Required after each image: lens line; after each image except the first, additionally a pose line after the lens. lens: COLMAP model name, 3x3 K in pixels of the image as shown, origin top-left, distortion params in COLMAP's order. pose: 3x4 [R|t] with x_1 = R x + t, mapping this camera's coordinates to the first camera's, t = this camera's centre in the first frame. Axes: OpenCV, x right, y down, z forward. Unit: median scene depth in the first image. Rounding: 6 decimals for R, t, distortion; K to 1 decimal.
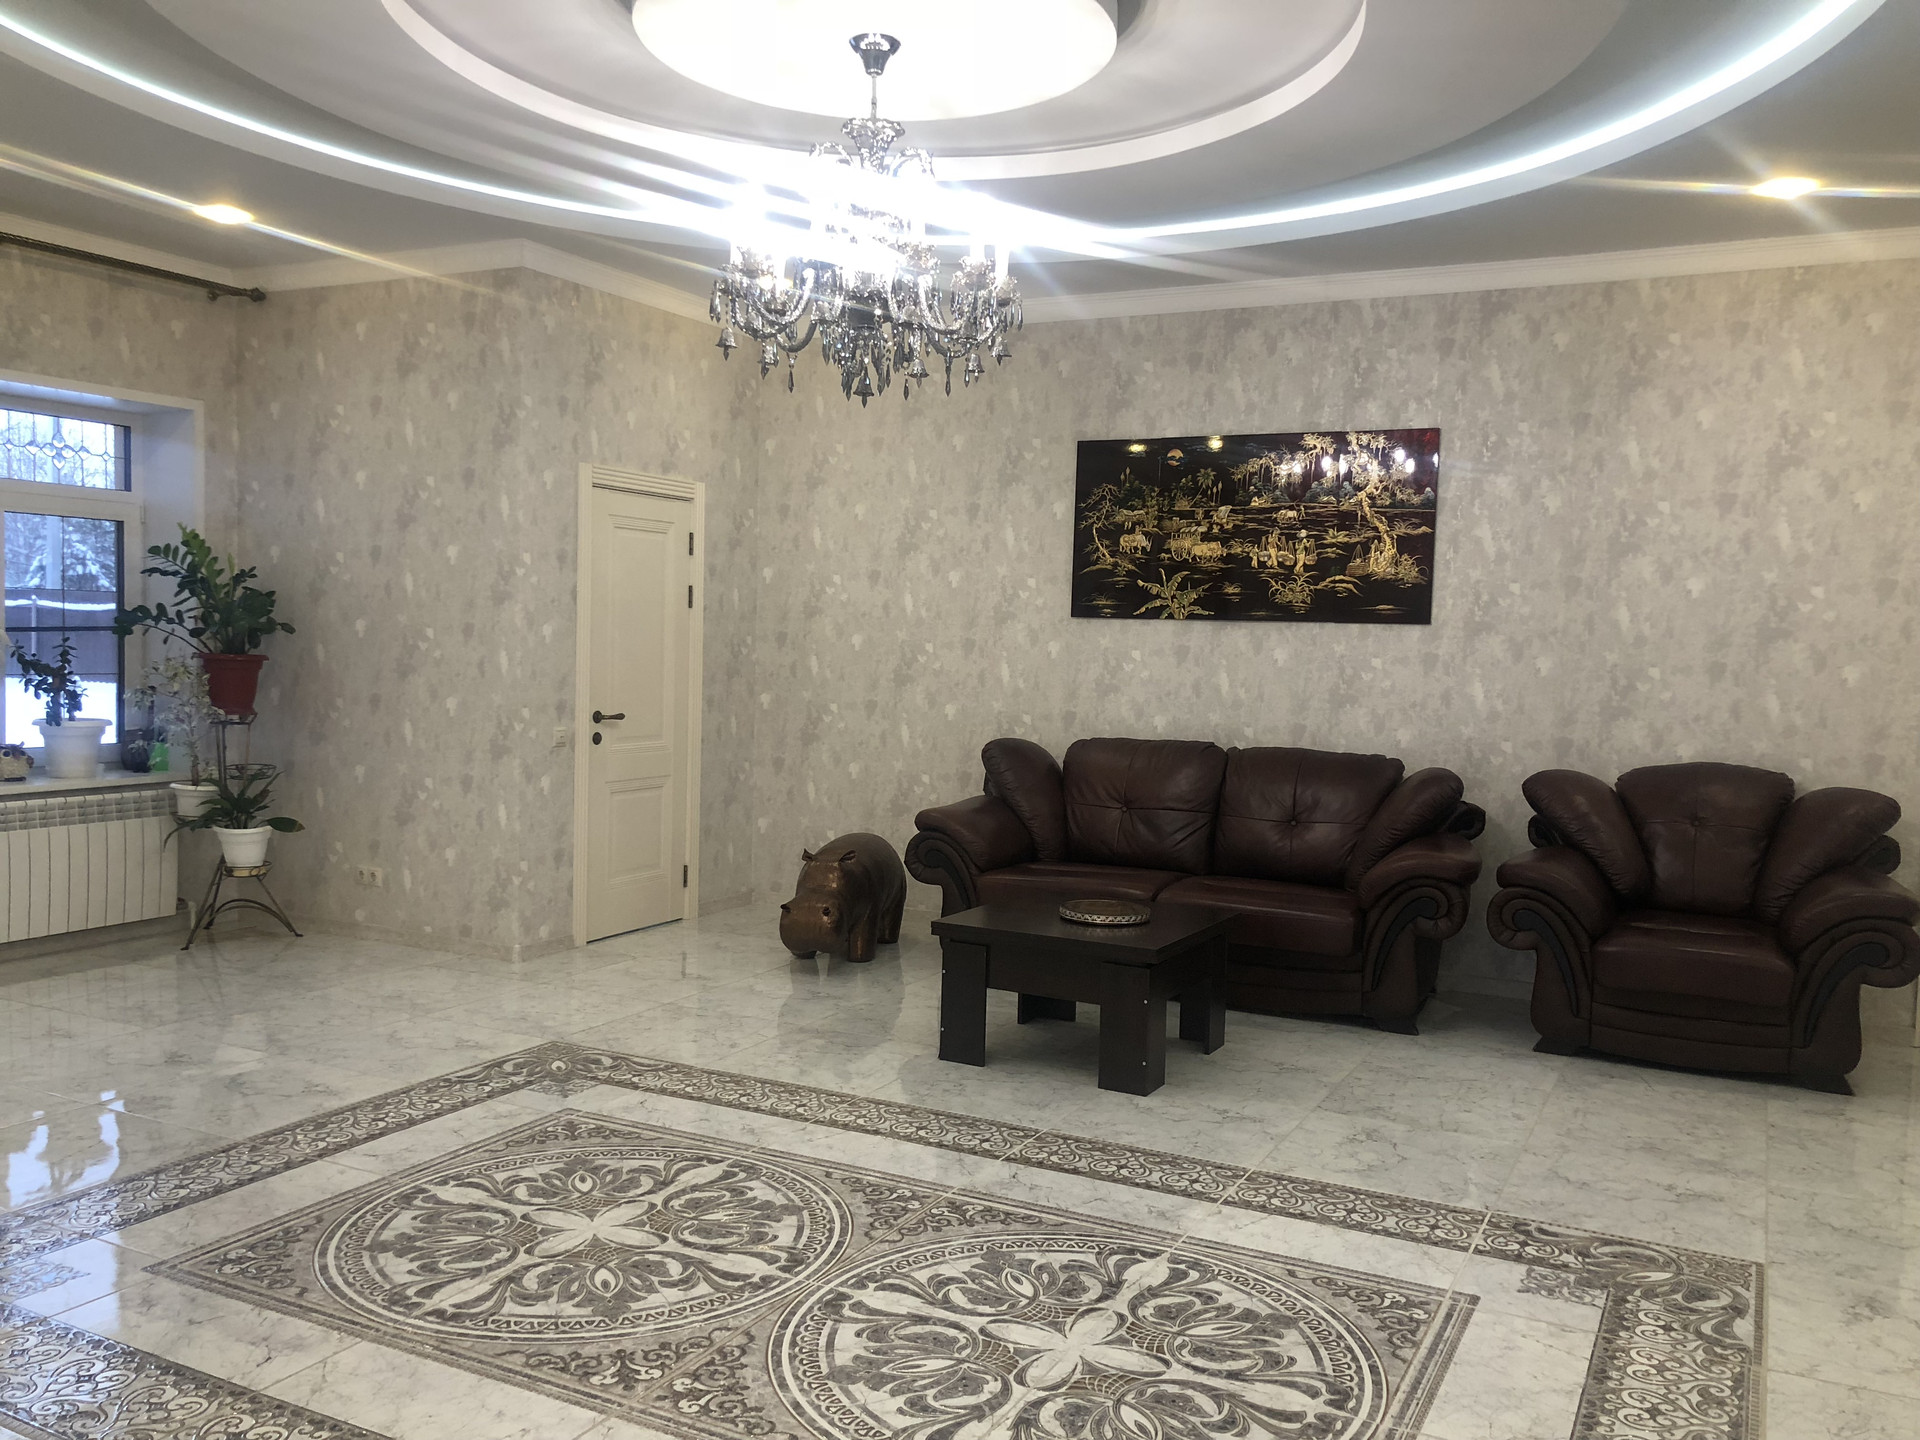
lens RADIAL K [[1569.7, 0, 957.5], [0, 1569.7, 726.9], [0, 0, 1]] dist [0.037049, -0.000548]
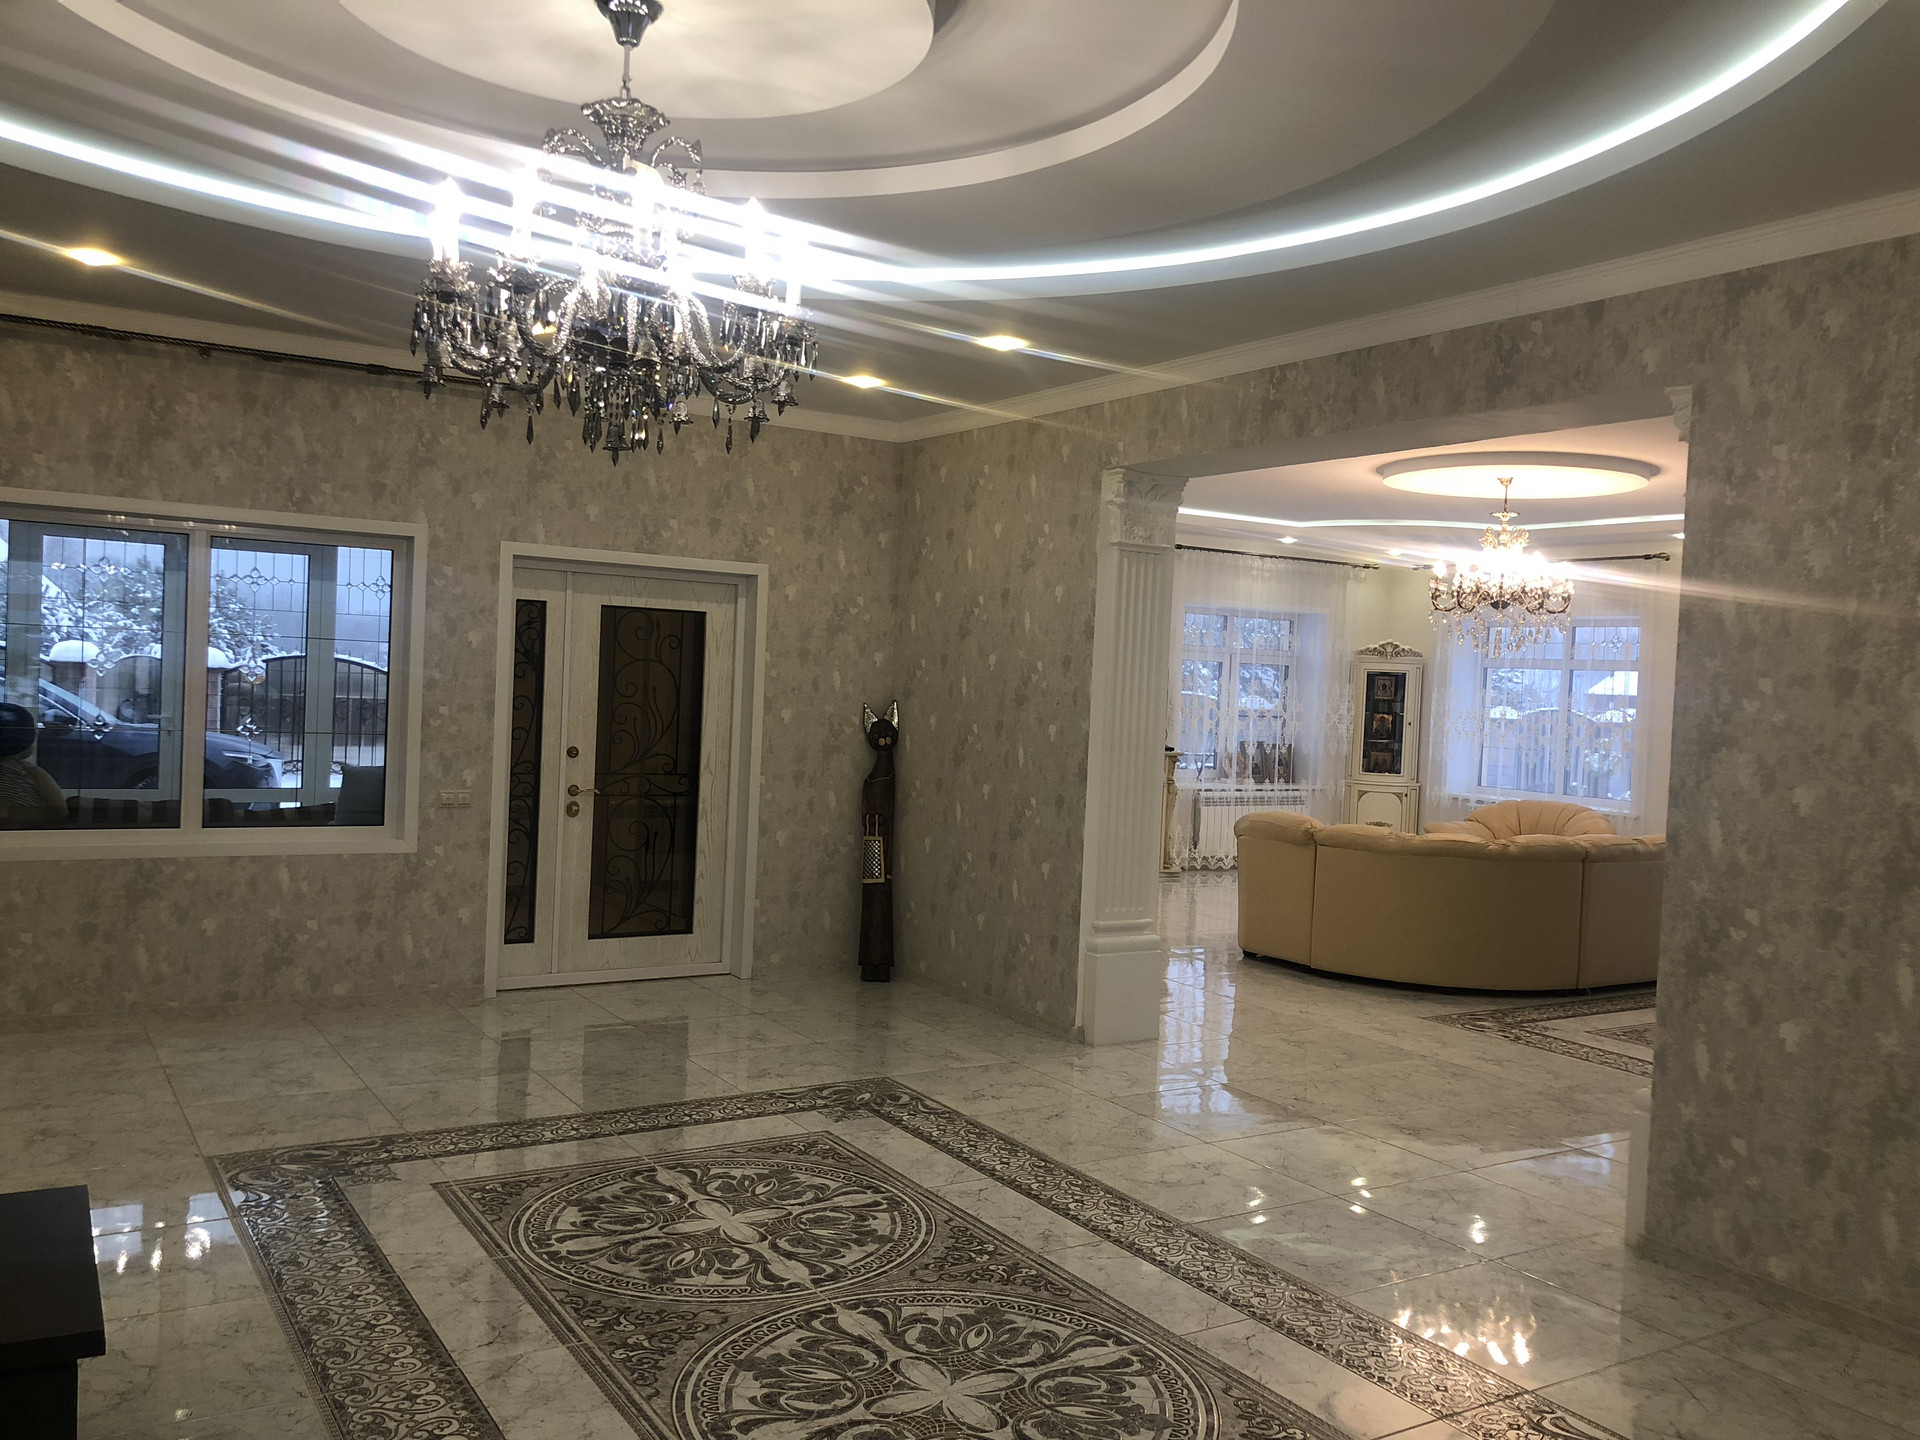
lens RADIAL K [[1556.0, 0, 975.6], [0, 1556.0, 716.4], [0, 0, 1]] dist [0.046548, -0.046616]
pose [[-0.862823, -0.075527, 0.499831, -0.396834], [-0.037631, 0.995629, 0.085485, -0.098860], [-0.504103, 0.054950, -0.861894, 1.029592]]
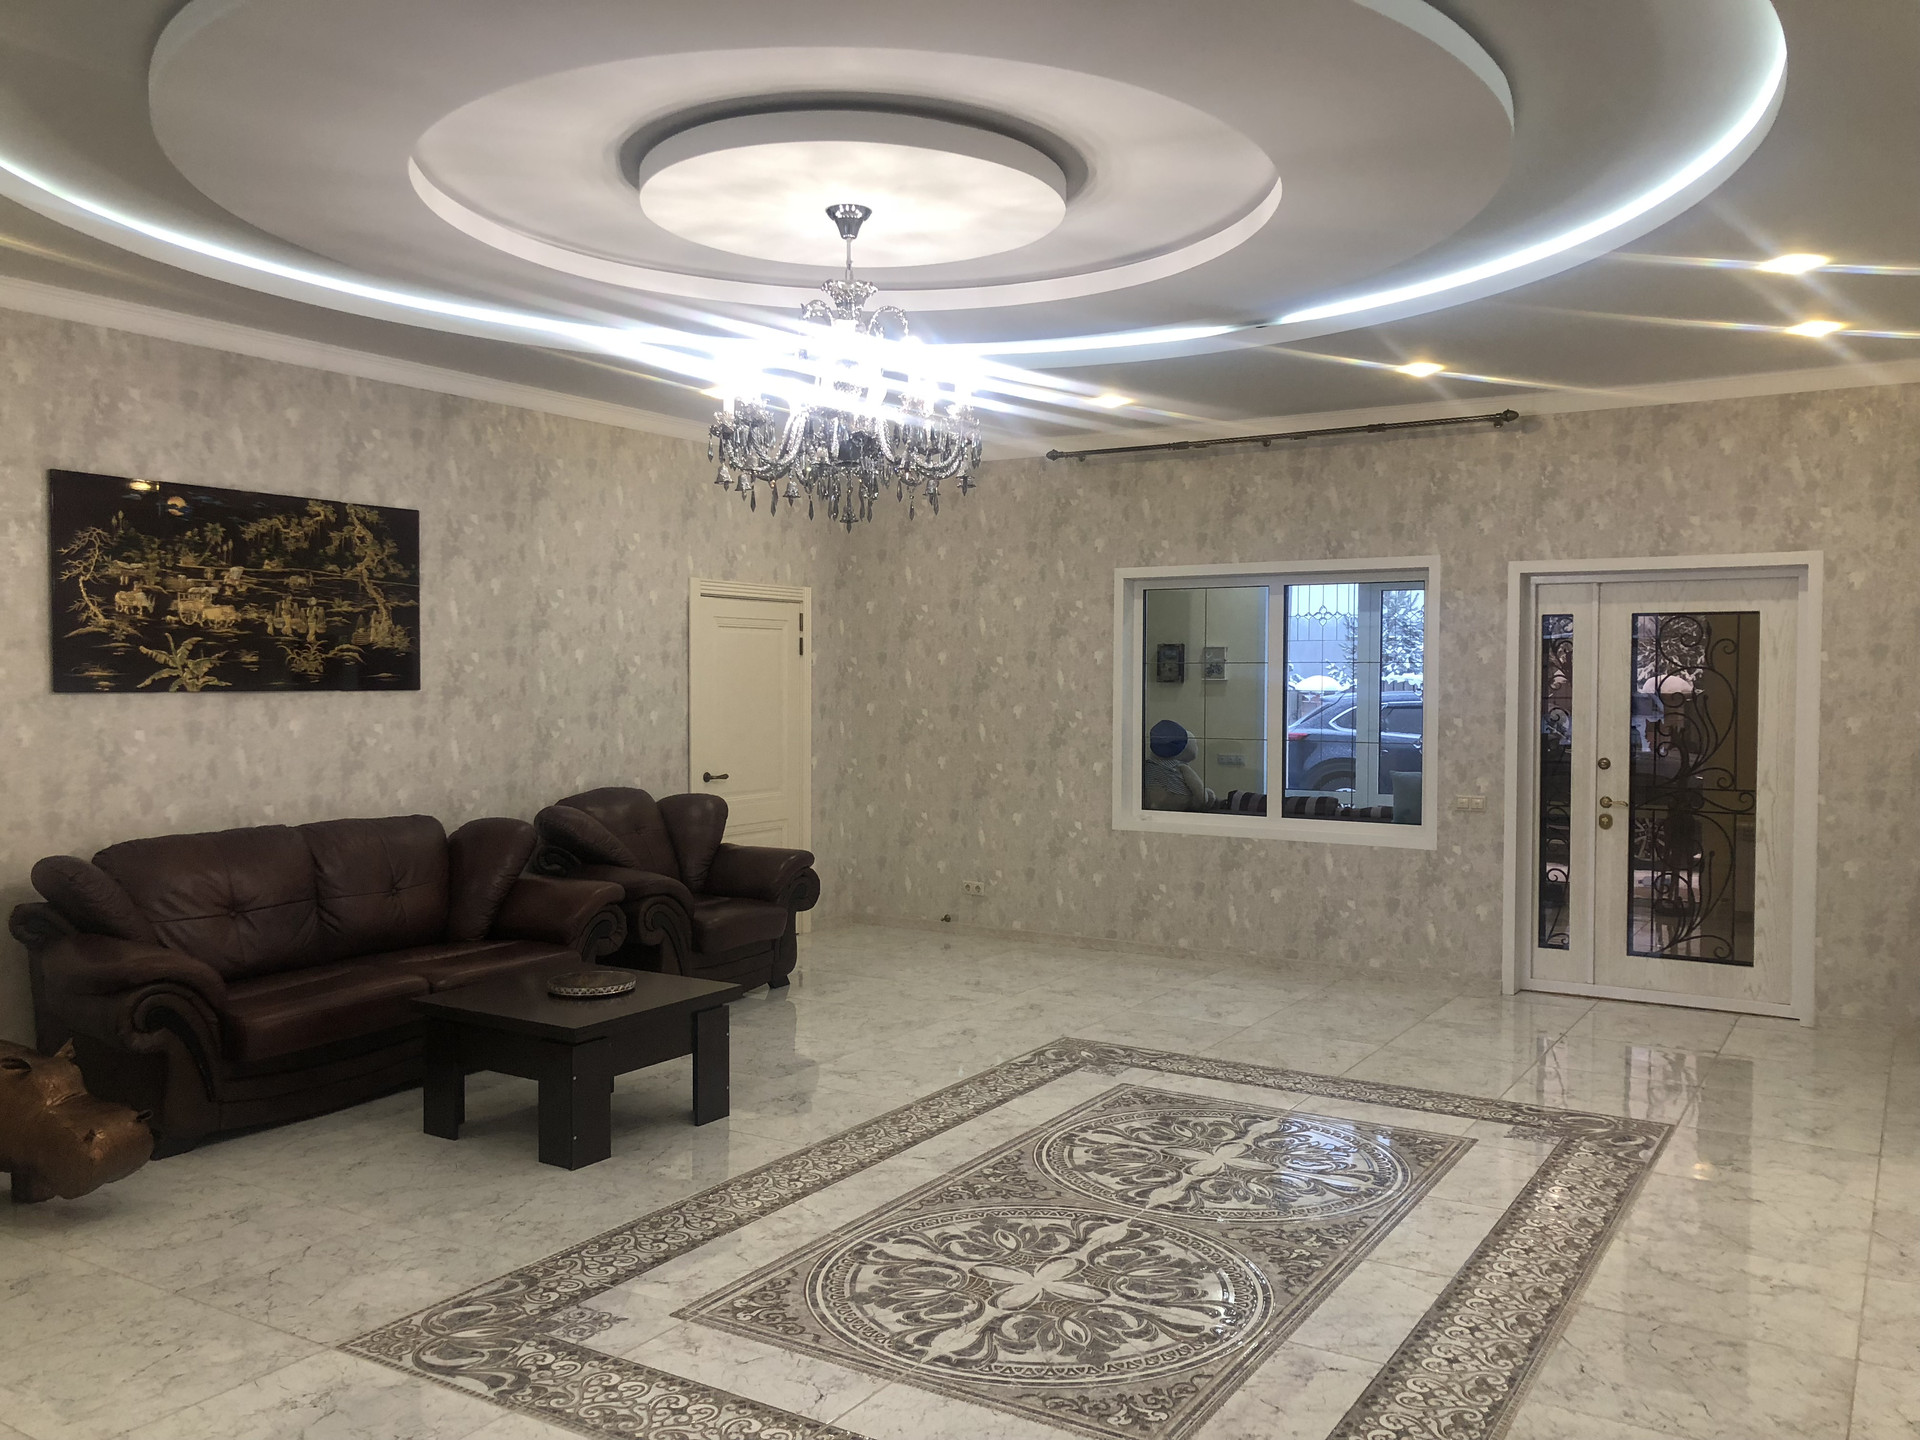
lens RADIAL K [[1556.0, 0, 975.6], [0, 1556.0, 716.4], [0, 0, 1]] dist [0.046548, -0.046616]
pose [[0.068776, -0.052404, 0.996255, -0.755334], [0.056412, 0.997226, 0.048560, -0.078395], [-0.996036, 0.052861, 0.071542, 0.544499]]
